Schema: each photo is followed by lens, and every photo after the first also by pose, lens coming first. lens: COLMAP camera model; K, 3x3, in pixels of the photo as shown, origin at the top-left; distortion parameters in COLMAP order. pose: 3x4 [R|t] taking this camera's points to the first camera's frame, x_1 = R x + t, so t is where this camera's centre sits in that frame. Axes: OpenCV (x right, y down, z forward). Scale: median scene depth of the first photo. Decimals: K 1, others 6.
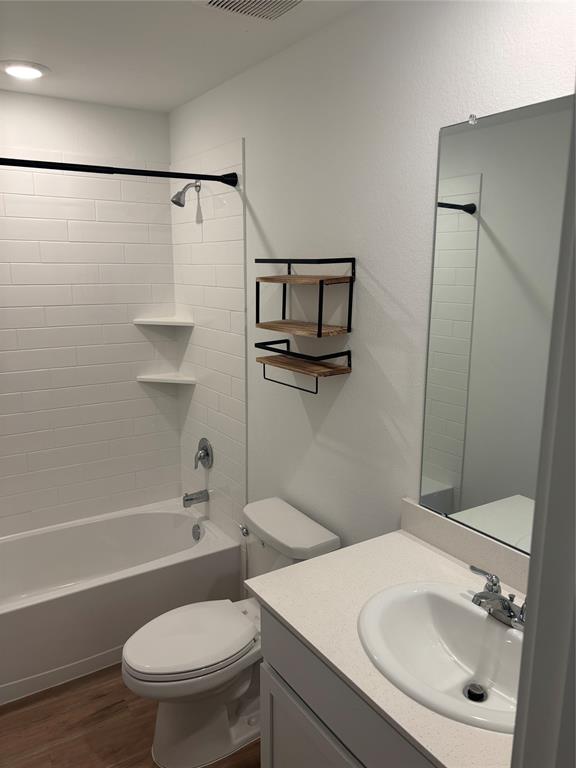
lens RADIAL K [[574.7, 0, 283.7], [0, 574.7, 385.1], [0, 0, 1]] dist [0.050120, -0.044246]
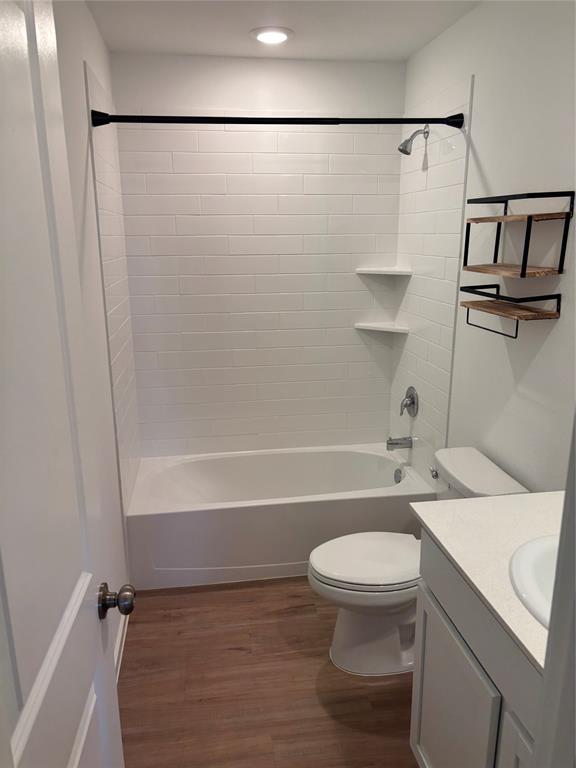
lens RADIAL K [[574.7, 0, 291.9], [0, 574.7, 386.3], [0, 0, 1]] dist [0.050120, -0.044246]
pose [[0.914843, 0.093926, -0.392734, 0.086958], [-0.072919, 0.995010, 0.068107, 0.047939], [0.397171, -0.033670, 0.917127, -0.029652]]
